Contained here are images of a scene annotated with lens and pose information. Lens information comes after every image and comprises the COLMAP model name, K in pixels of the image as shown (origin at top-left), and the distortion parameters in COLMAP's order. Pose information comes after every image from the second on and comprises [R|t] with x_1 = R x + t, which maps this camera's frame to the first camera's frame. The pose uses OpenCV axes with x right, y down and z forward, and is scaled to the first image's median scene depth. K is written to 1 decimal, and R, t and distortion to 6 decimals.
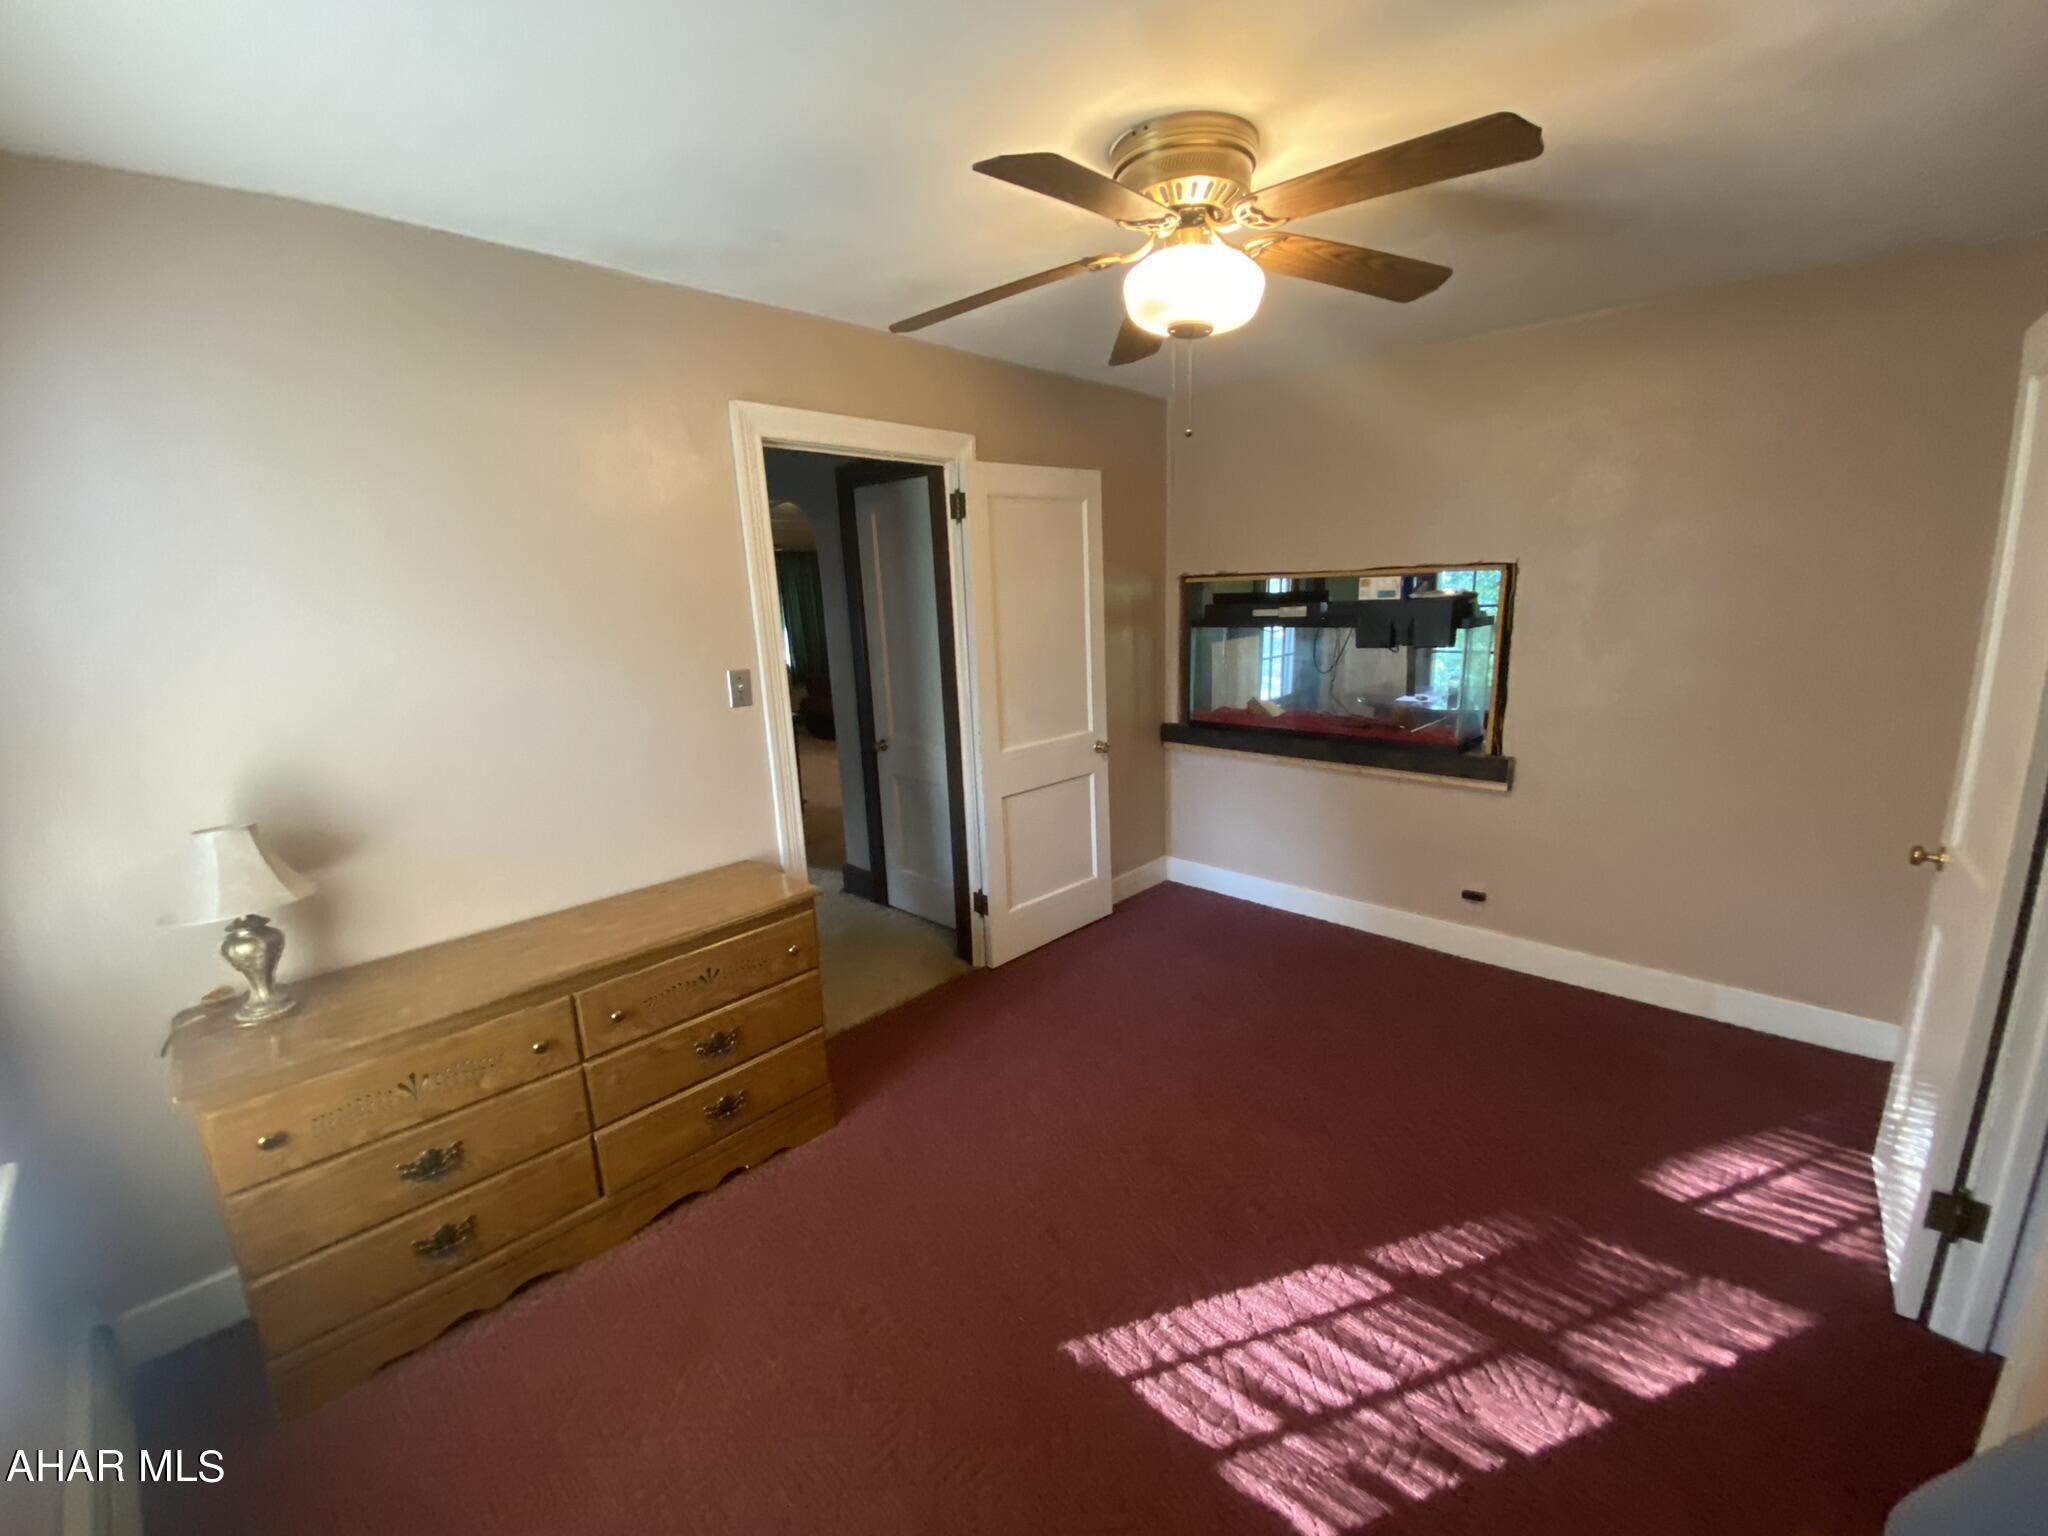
lens RADIAL K [[835.0, 0, 1019.5], [0, 835.0, 766.8], [0, 0, 1]] dist [0.032594, -0.025348]
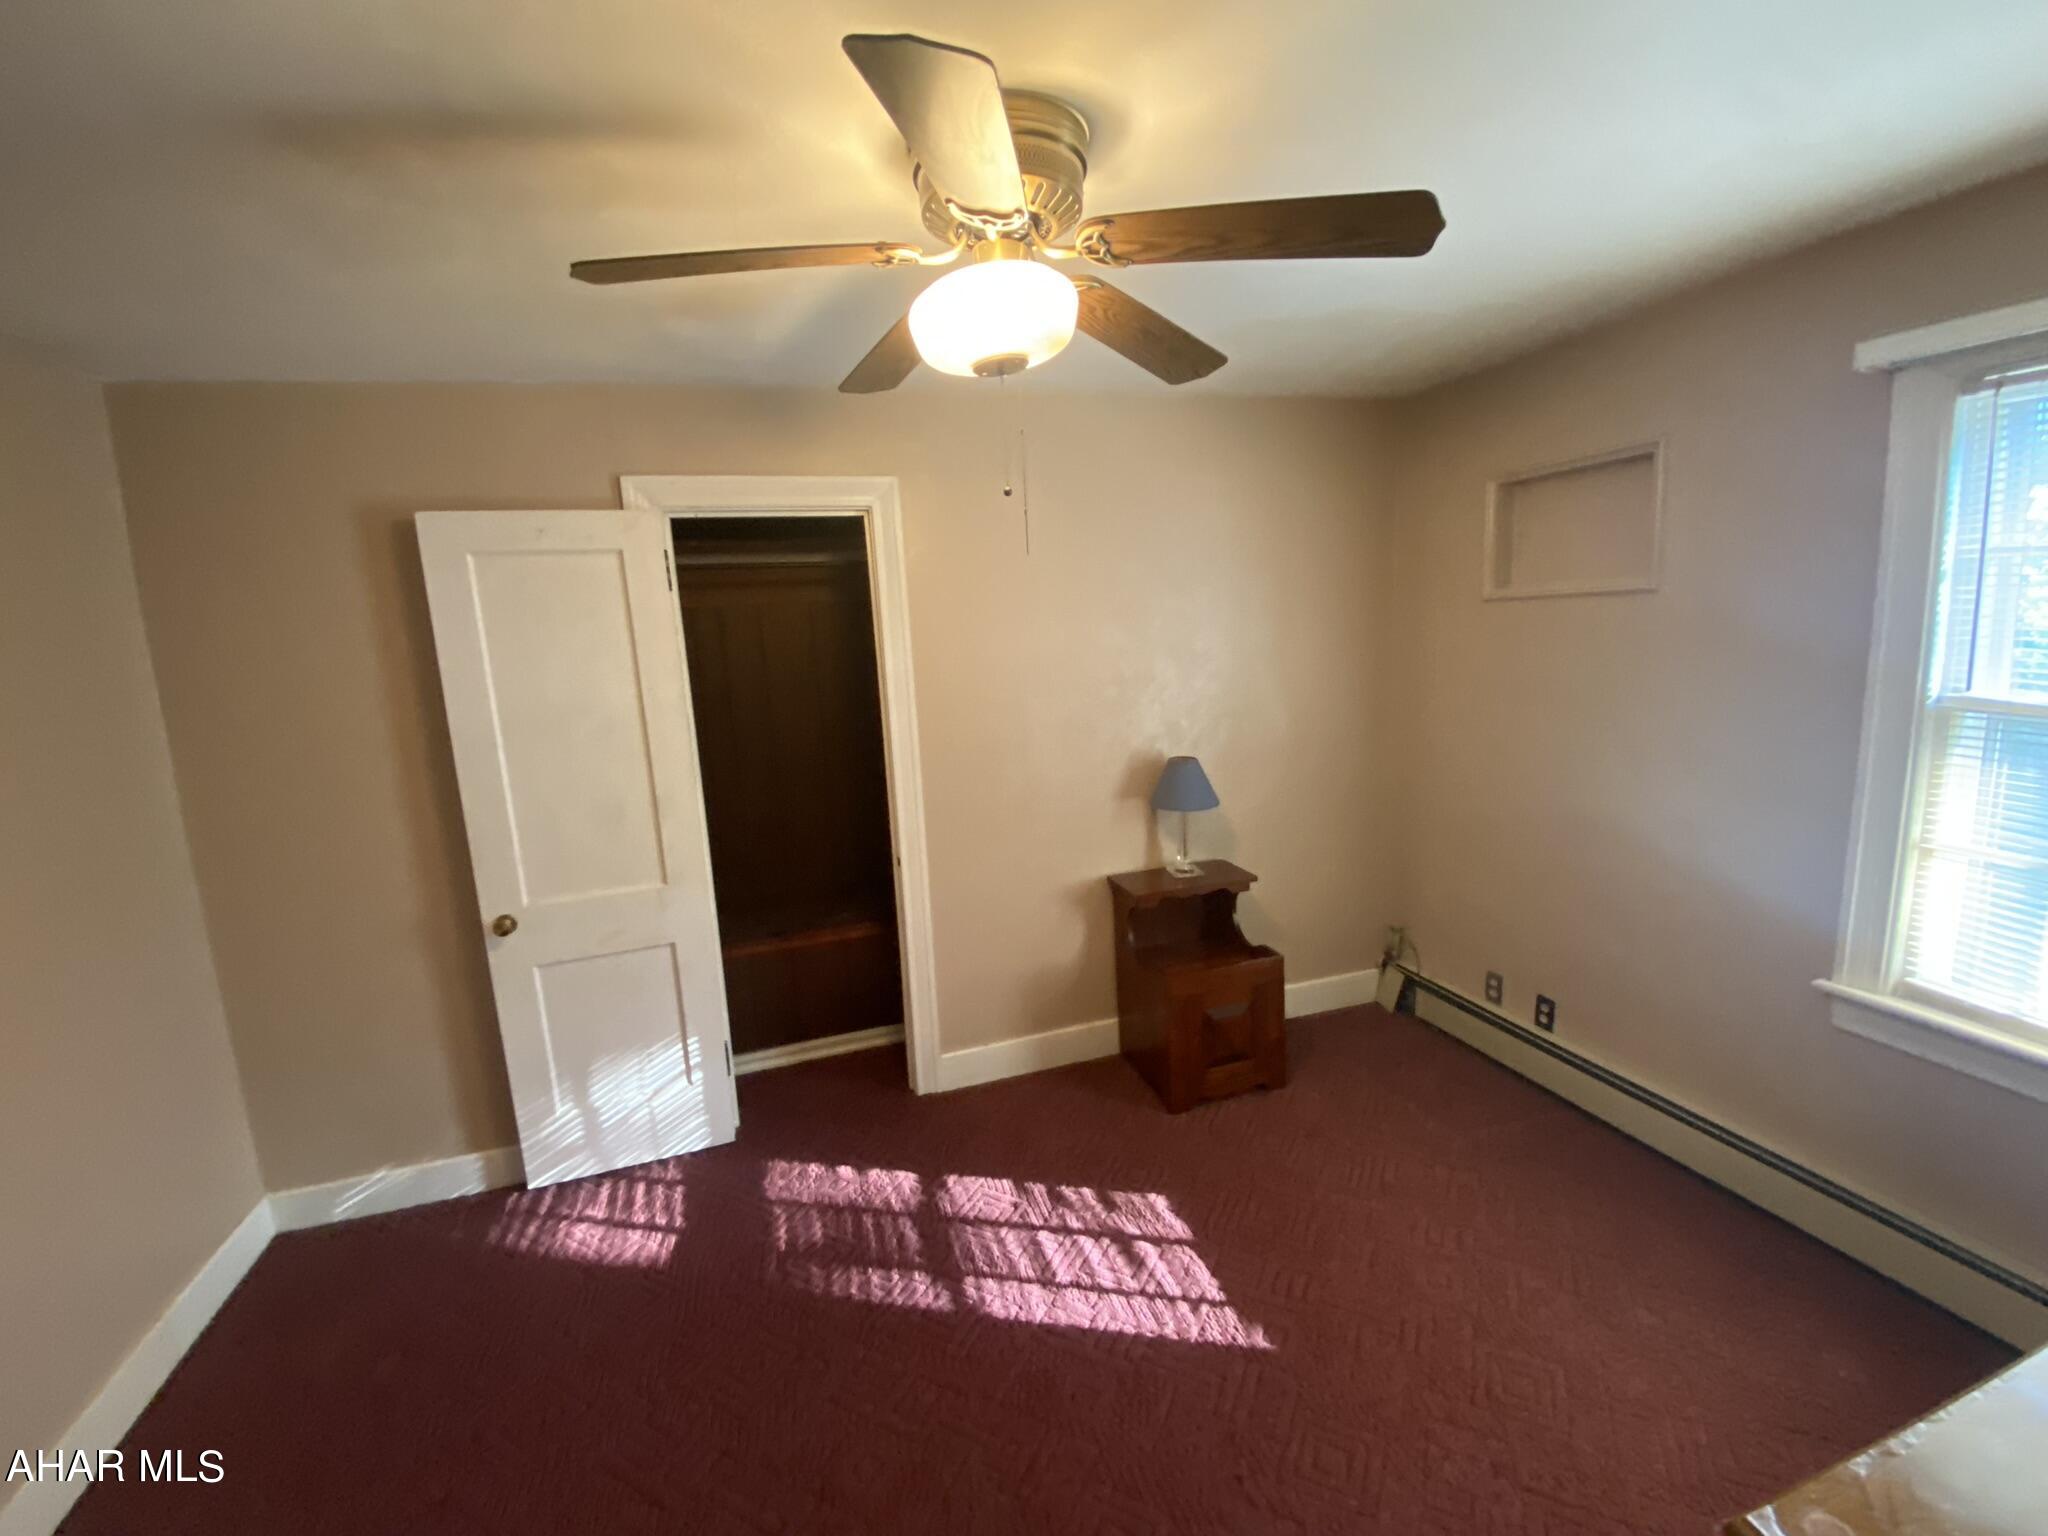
lens RADIAL K [[835.0, 0, 1019.5], [0, 835.0, 766.8], [0, 0, 1]] dist [0.032594, -0.025348]
pose [[-0.869151, 0.000177, 0.494546, -0.209178], [0.182587, 0.929464, 0.320560, -0.422947], [-0.459606, 0.368913, -0.807877, 1.797073]]
